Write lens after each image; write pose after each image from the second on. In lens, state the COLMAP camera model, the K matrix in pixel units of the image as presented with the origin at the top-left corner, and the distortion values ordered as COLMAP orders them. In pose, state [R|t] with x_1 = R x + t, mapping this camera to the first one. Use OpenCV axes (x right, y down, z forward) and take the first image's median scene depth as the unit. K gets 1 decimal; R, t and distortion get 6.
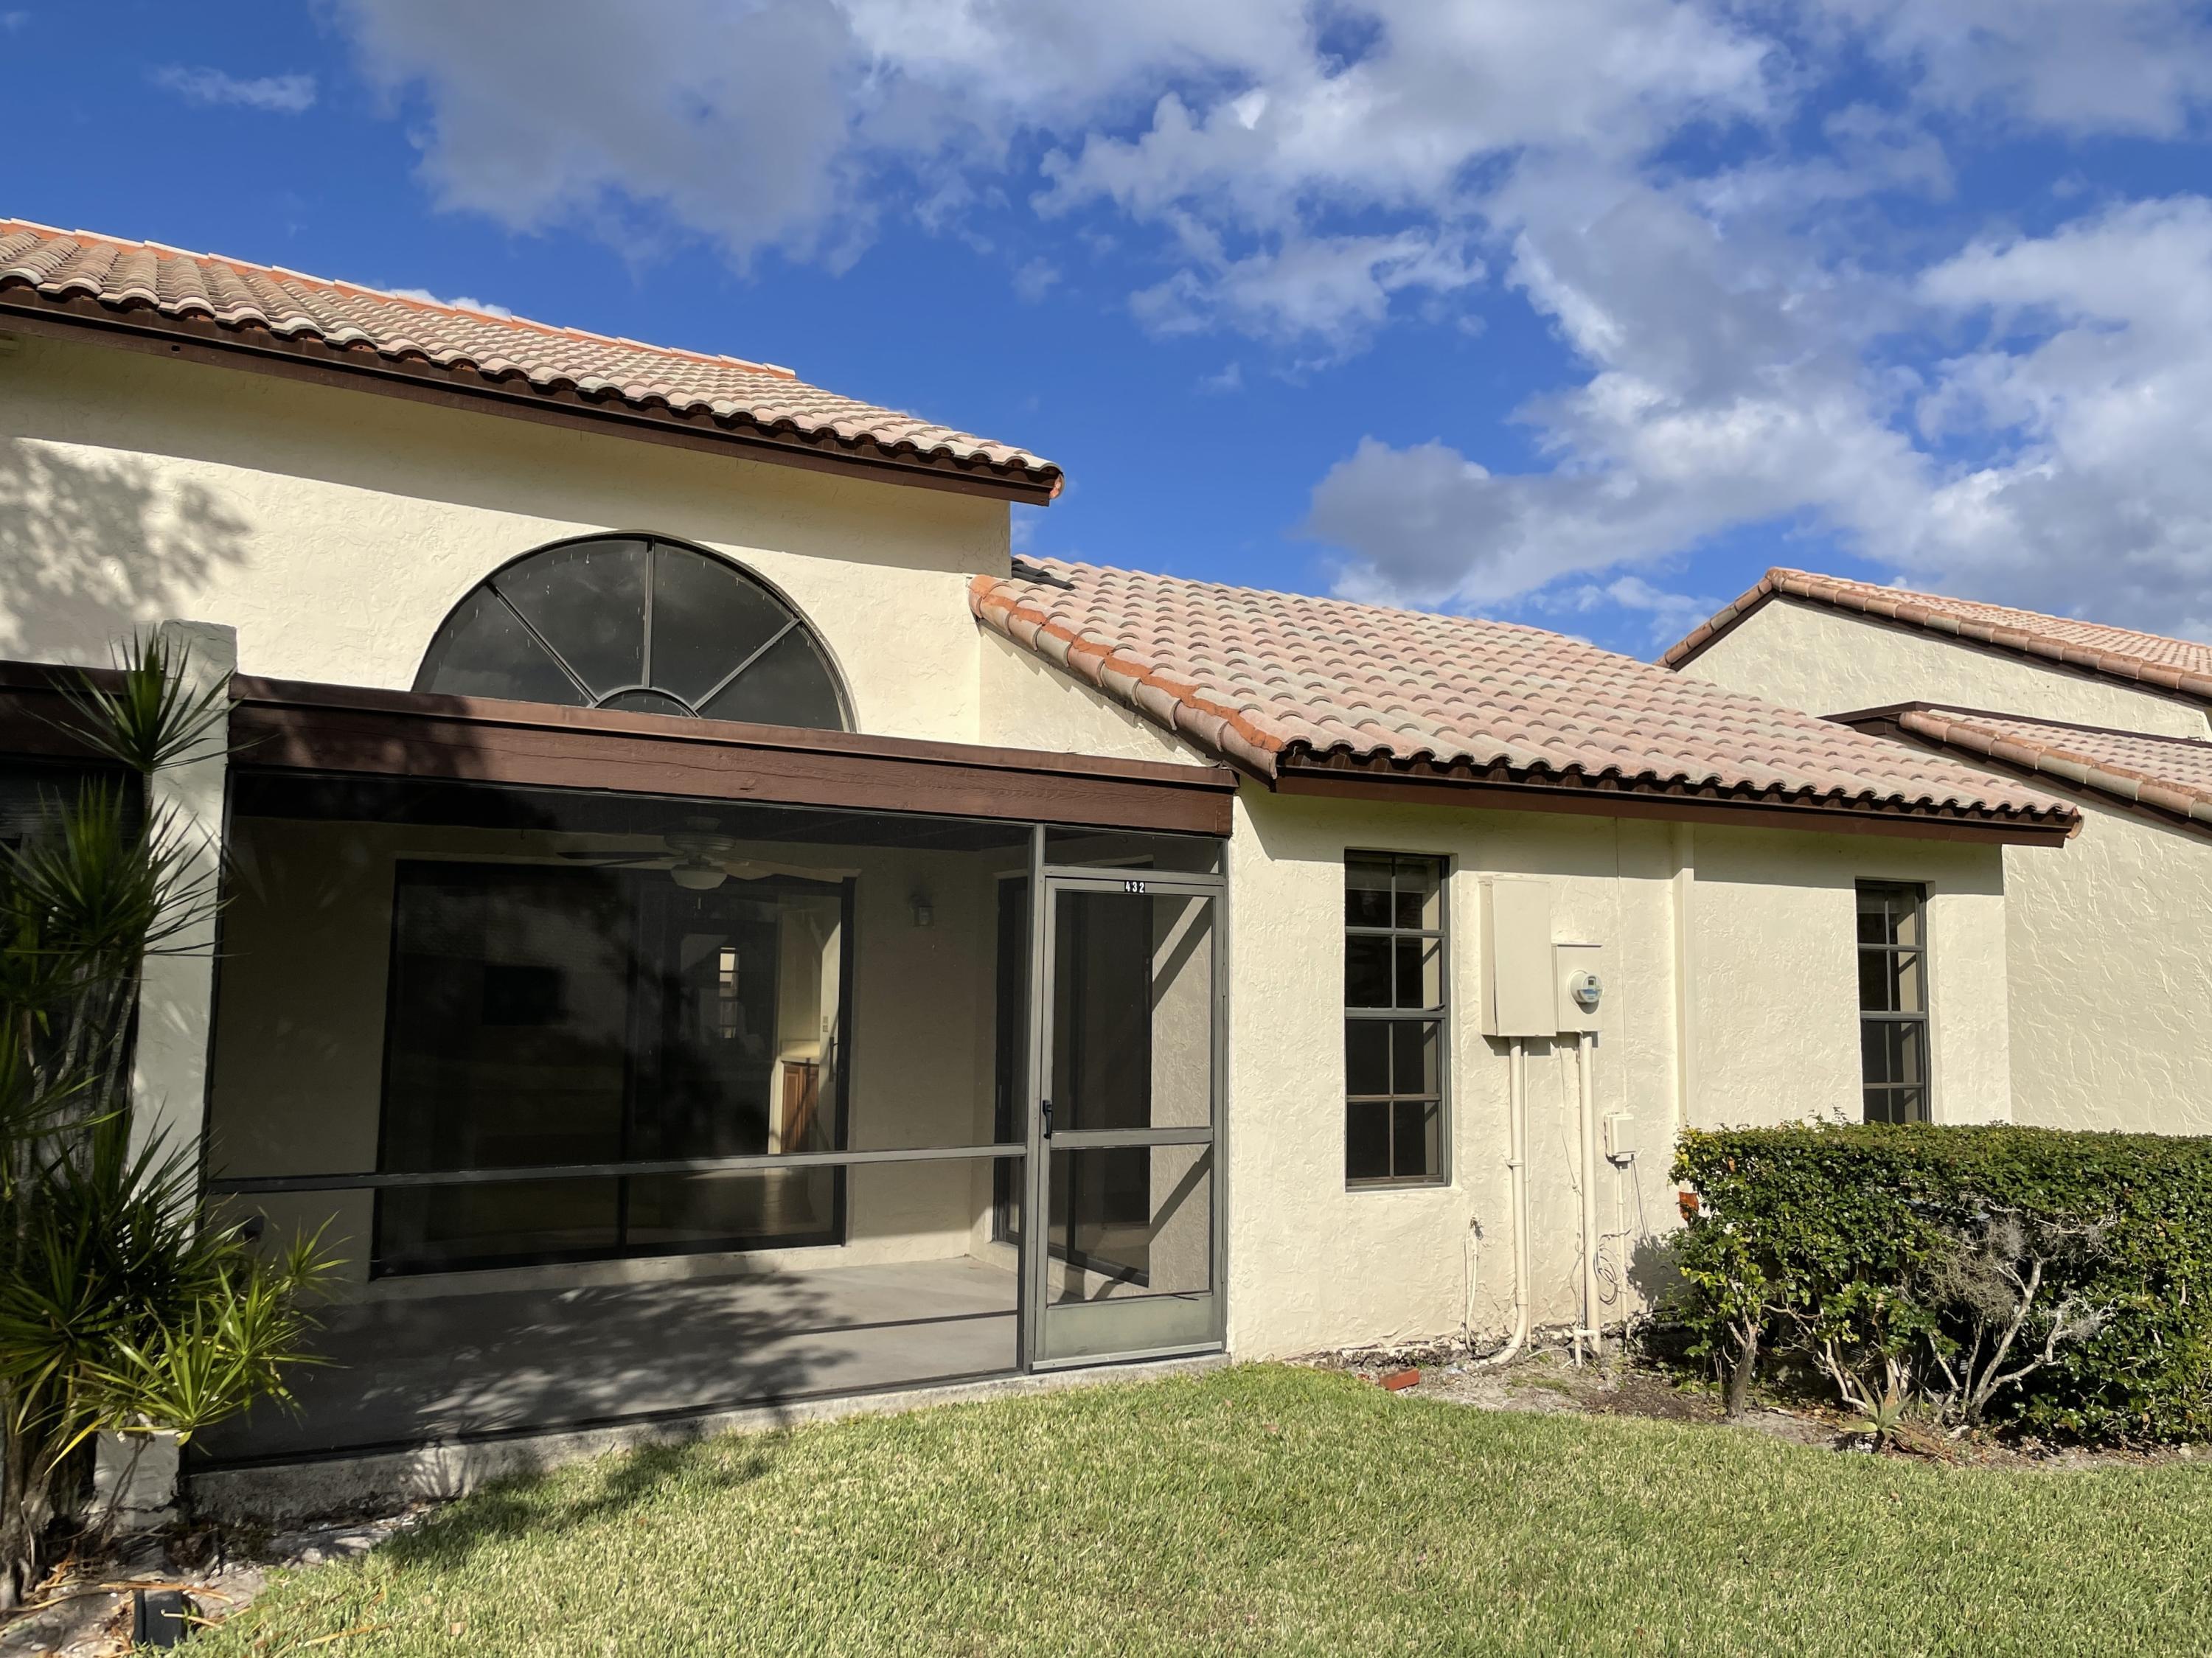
lens RADIAL K [[1668.4, 0, 1107.4], [0, 1668.4, 821.2], [0, 0, 1]] dist [0.098155, -0.133090]
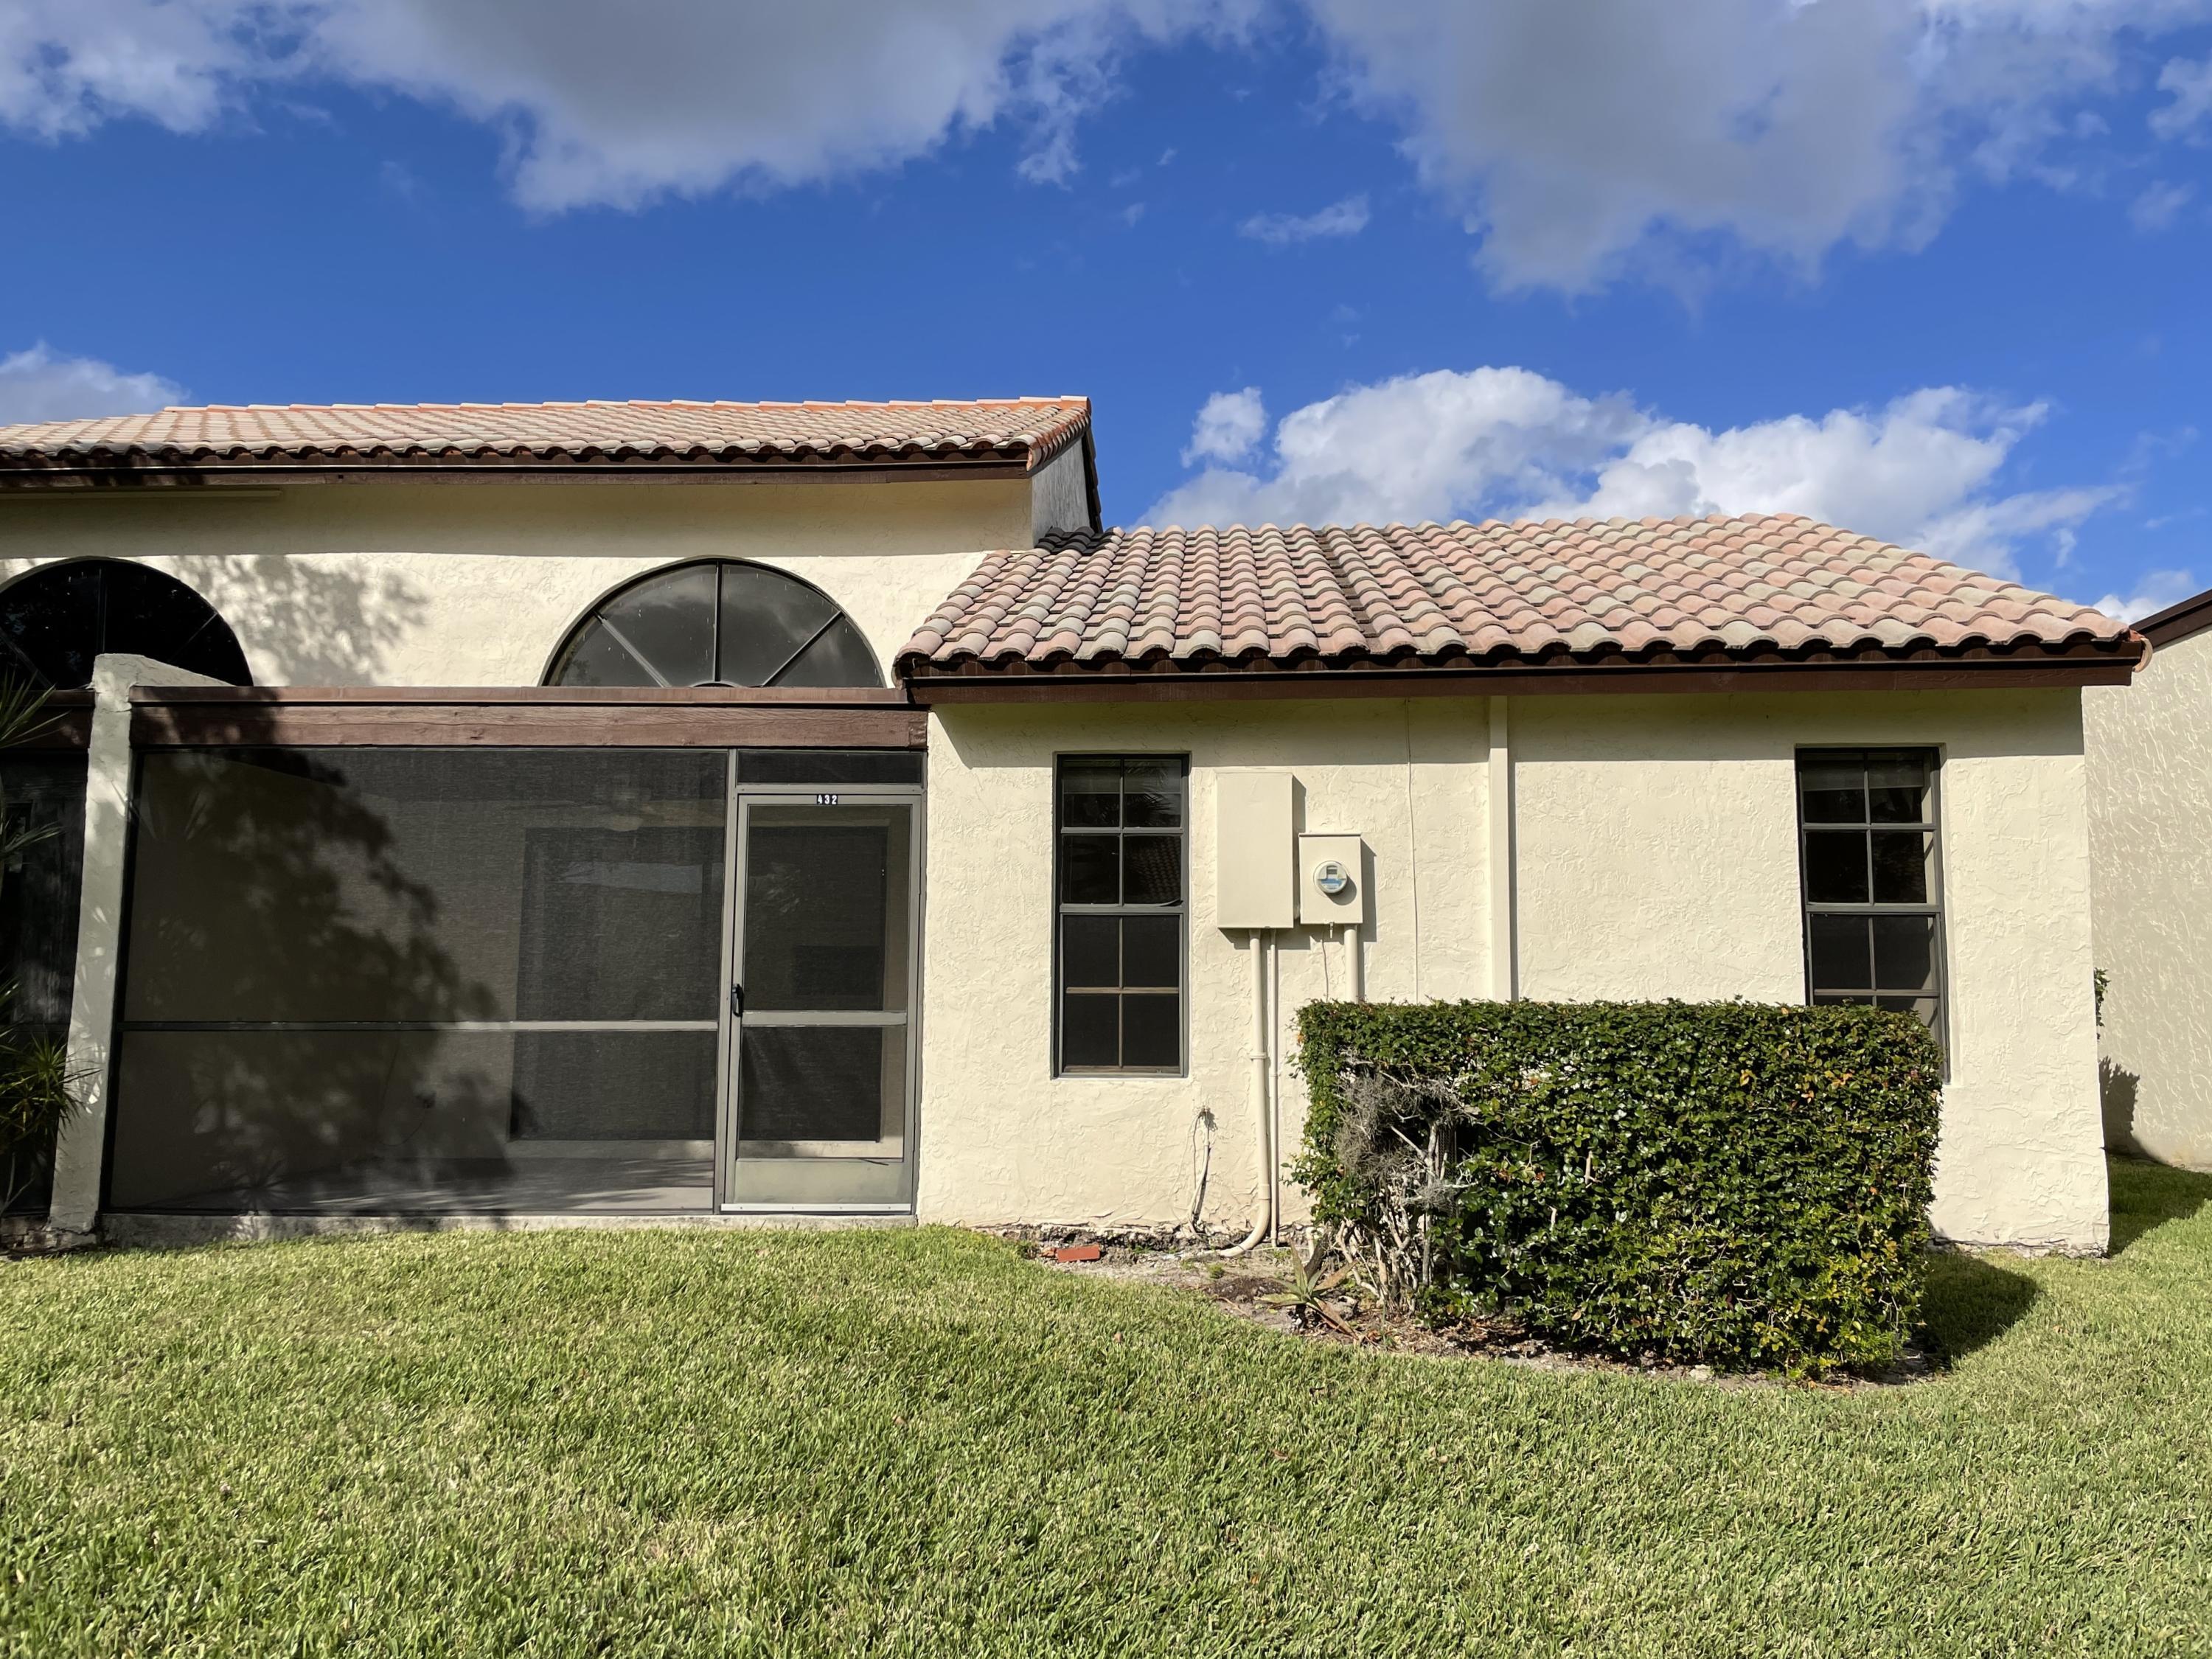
lens RADIAL K [[1668.5, 0, 1107.4], [0, 1668.5, 821.7], [0, 0, 1]] dist [0.098155, -0.133090]
pose [[0.846959, -0.071135, -0.526879, 0.716590], [0.061614, 0.997464, -0.035624, 0.098398], [0.528077, -0.002291, 0.849194, 0.124786]]
